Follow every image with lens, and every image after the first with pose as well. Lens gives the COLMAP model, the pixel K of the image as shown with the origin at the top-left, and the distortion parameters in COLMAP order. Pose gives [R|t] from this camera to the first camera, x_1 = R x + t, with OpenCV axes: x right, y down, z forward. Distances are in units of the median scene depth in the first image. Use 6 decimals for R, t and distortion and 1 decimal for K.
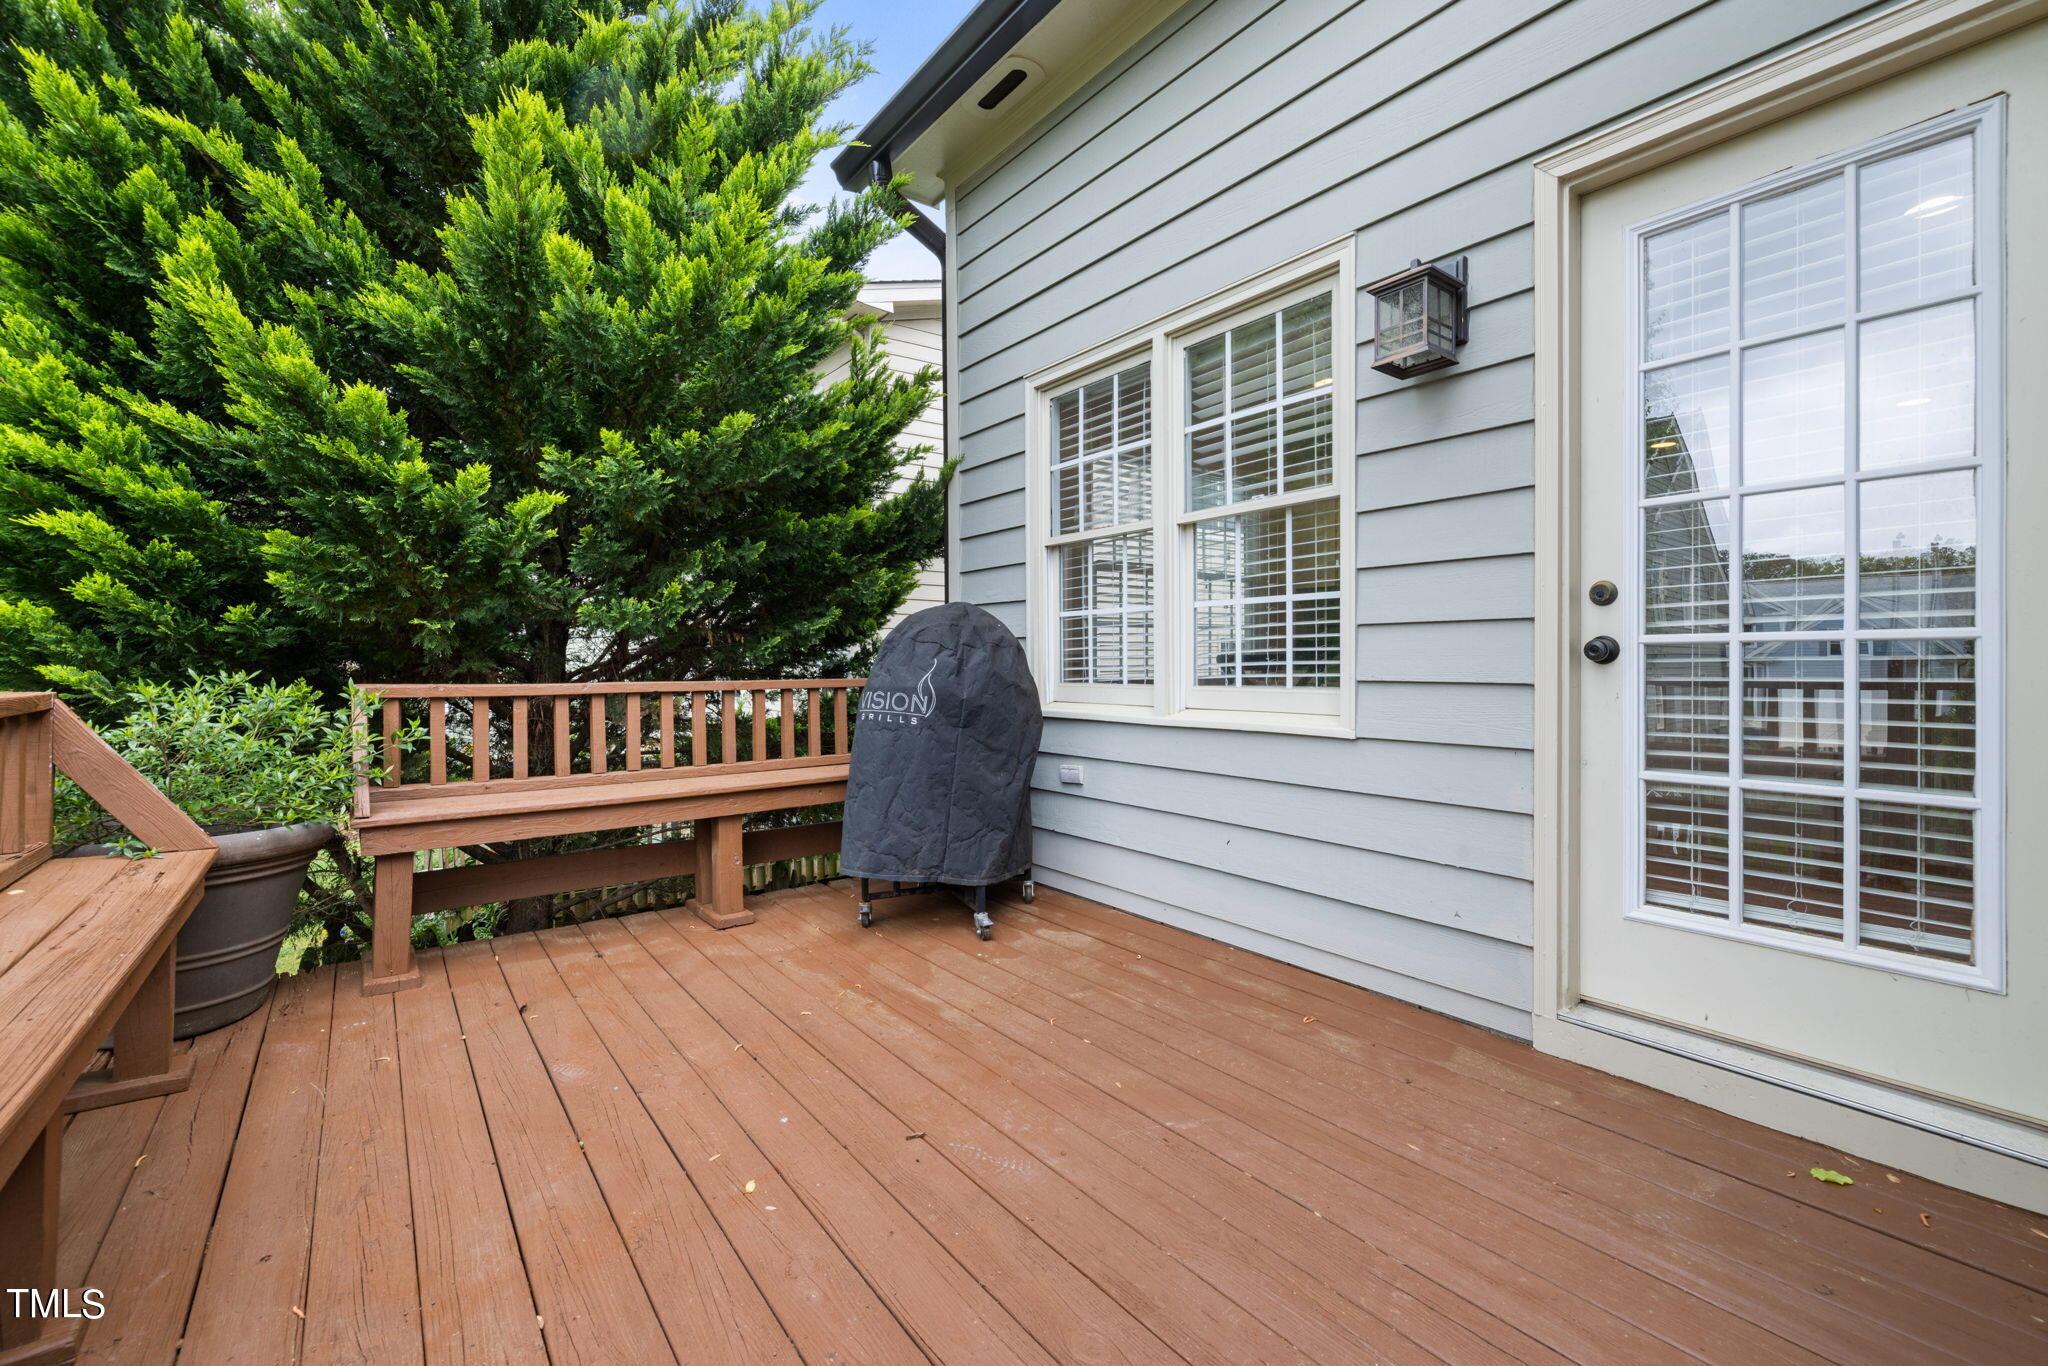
lens RADIAL K [[869.0, 0, 1009.3], [0, 869.0, 652.6], [0, 0, 1]] dist [-0.000488, 0.000103]
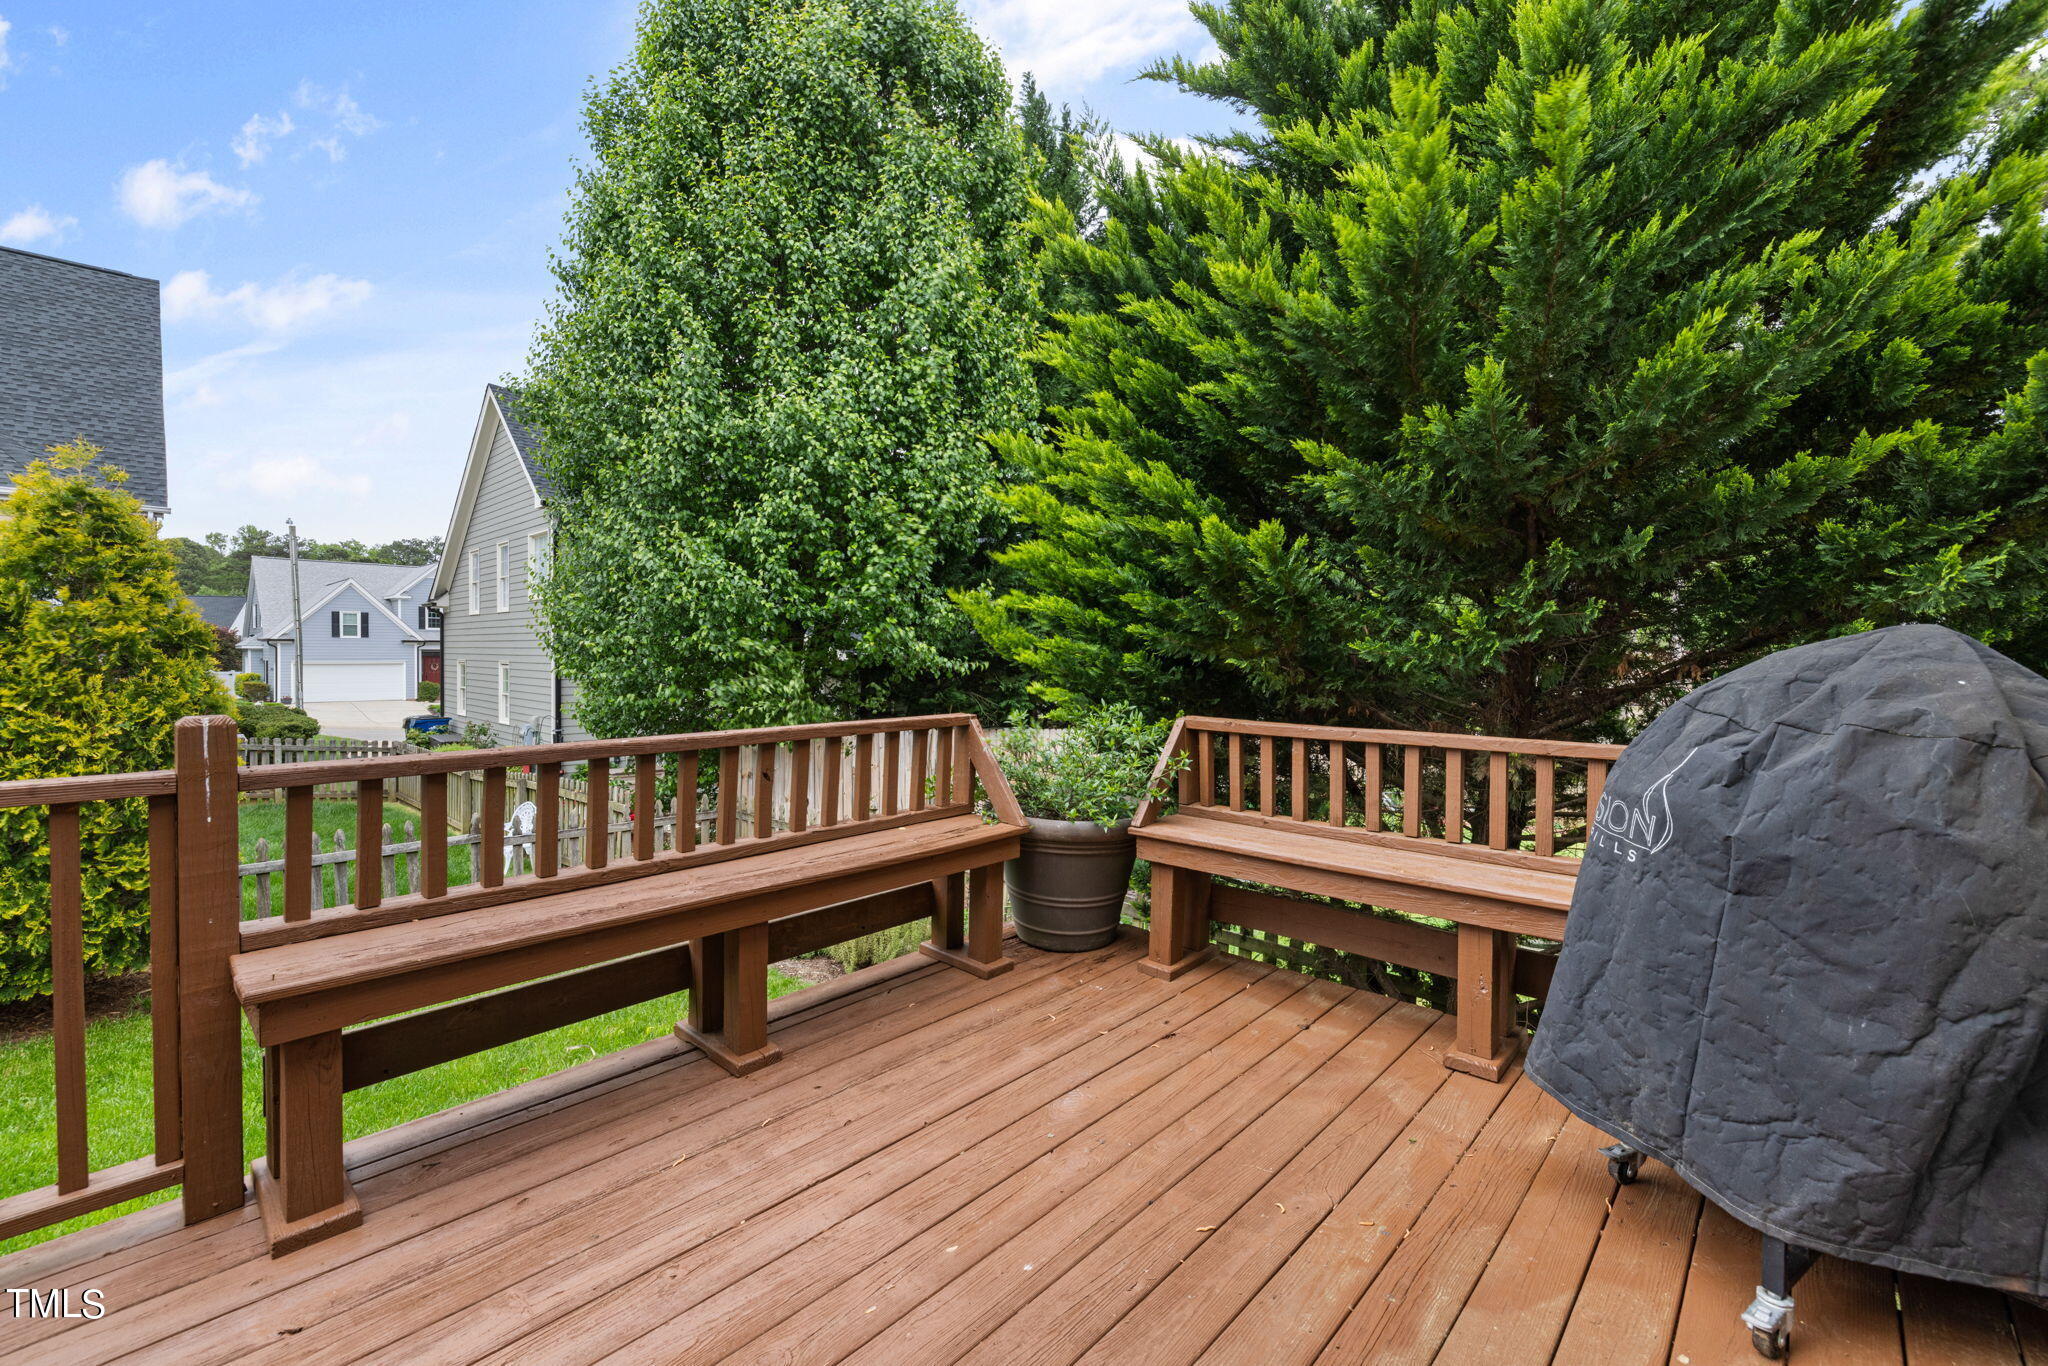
lens RADIAL K [[869.0, 0, 1009.3], [0, 869.0, 652.6], [0, 0, 1]] dist [-0.000488, 0.000103]
pose [[0.168008, 0.010206, -0.985733, 0.367664], [0.000143, 0.999946, 0.010378, -0.056625], [0.985786, -0.001884, 0.167997, 0.516059]]
